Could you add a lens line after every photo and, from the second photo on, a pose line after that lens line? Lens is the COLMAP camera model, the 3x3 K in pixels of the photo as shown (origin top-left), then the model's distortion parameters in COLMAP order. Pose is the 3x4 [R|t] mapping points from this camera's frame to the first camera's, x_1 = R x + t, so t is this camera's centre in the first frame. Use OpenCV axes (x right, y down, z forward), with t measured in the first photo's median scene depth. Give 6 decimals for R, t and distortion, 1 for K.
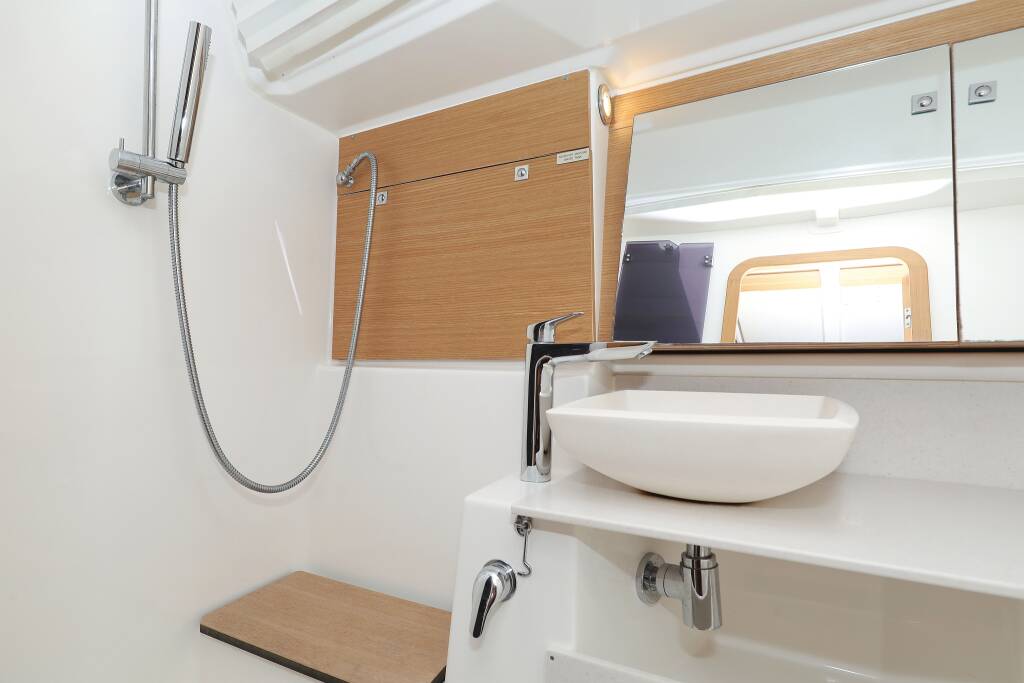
lens RADIAL K [[551.6, 0, 511.6], [0, 551.6, 342.1], [0, 0, 1]] dist [-0.008046, -0.001580]
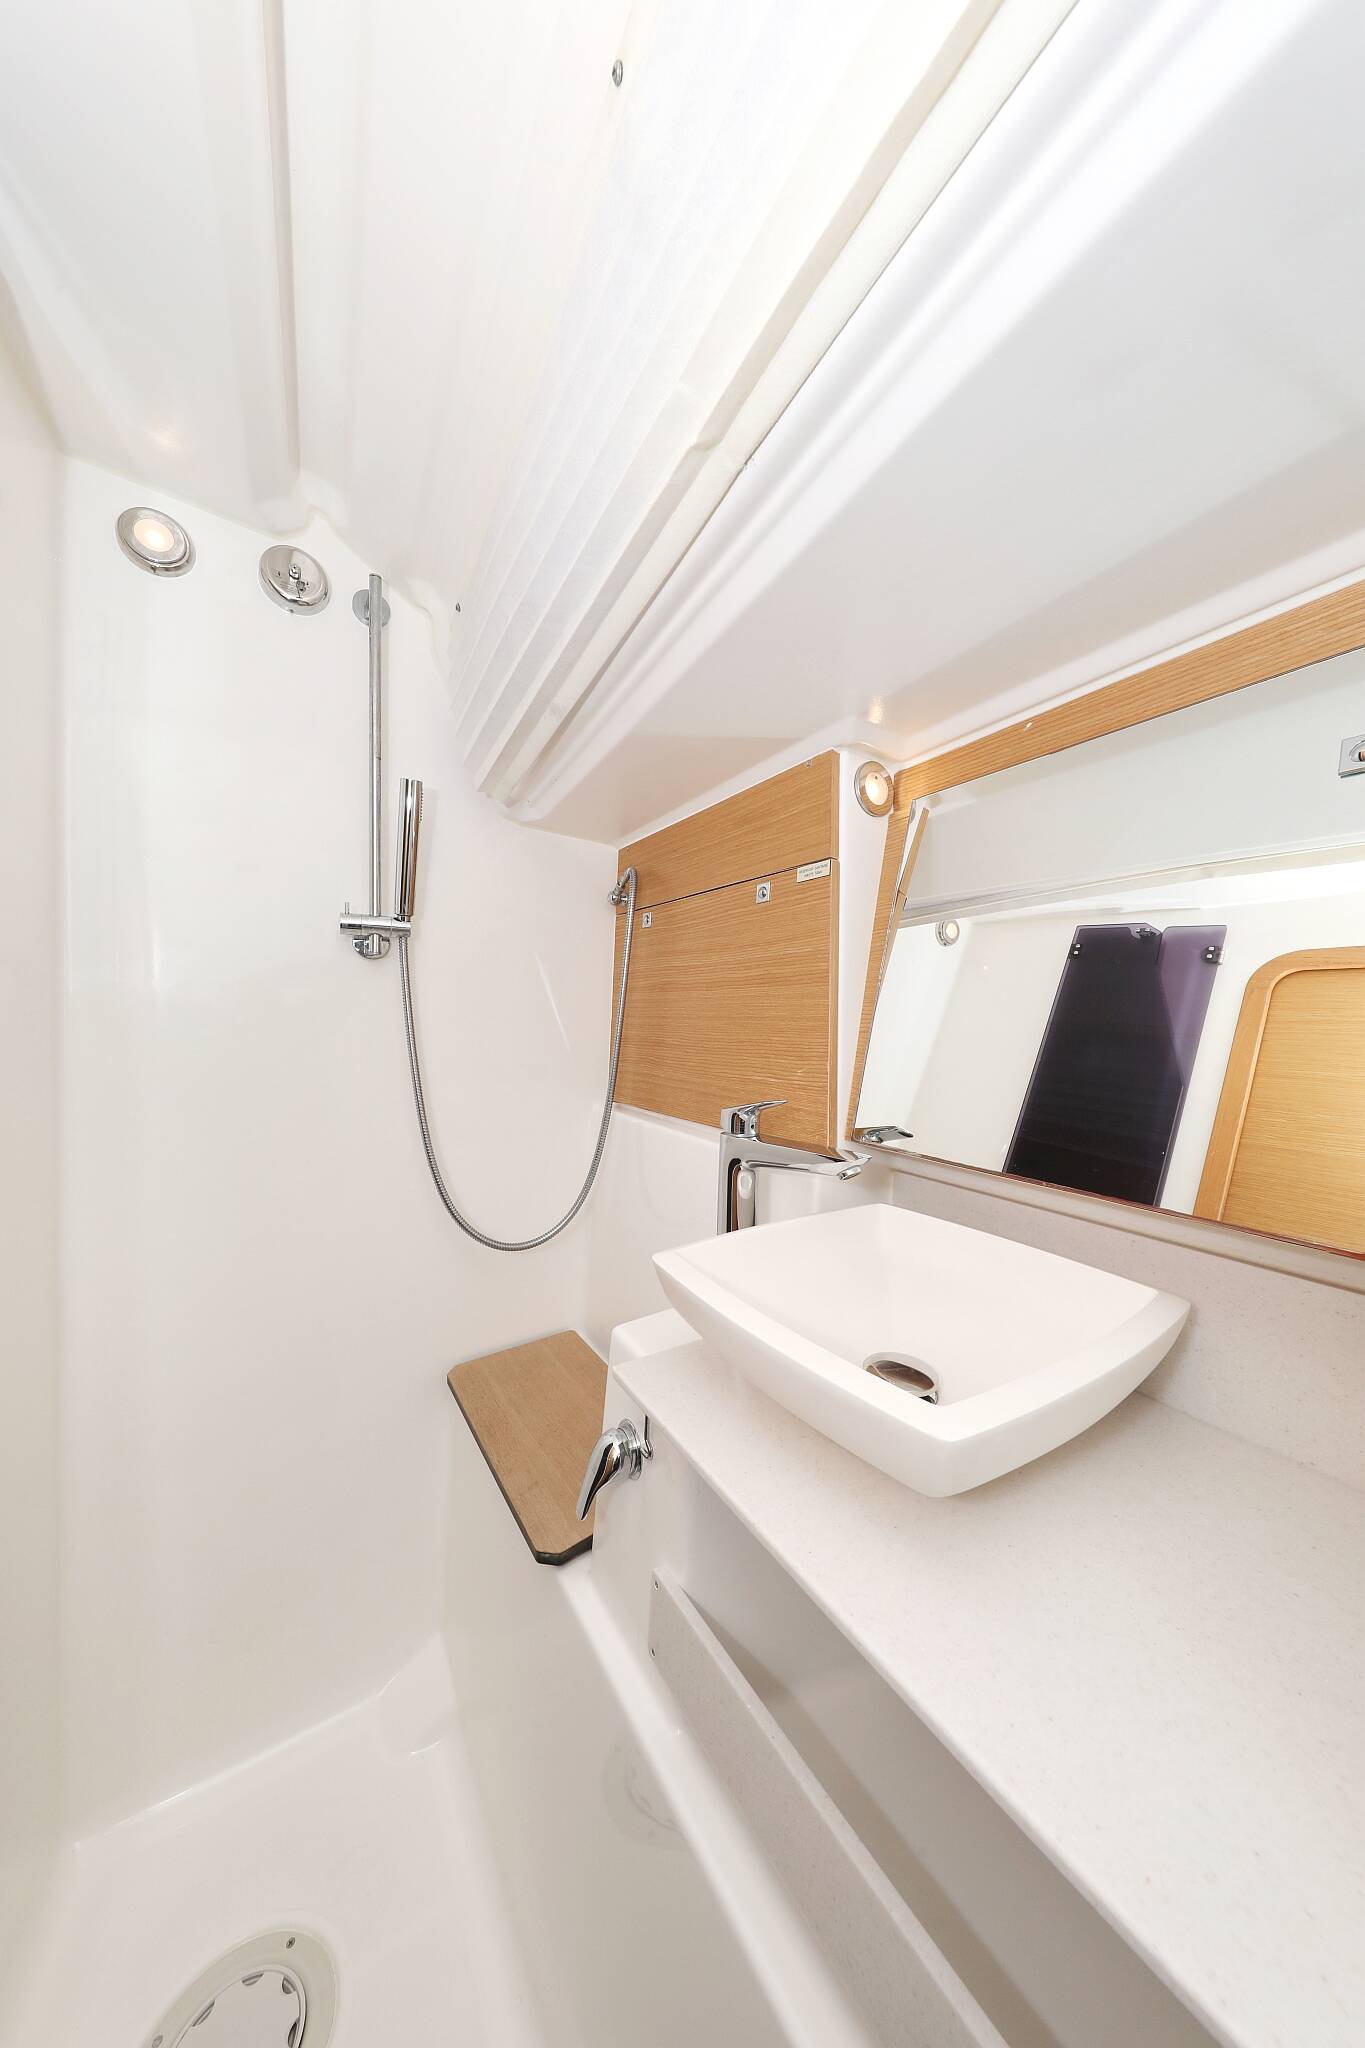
lens RADIAL K [[656.7, 0, 681.6], [0, 656.7, 1020.2], [0, 0, 1]] dist [-0.000437, -0.000801]
pose [[0.894351, 0.017735, -0.447015, 0.321804], [-0.021074, 0.999775, -0.002499, -0.124978], [0.446870, 0.011656, 0.894523, 0.138137]]
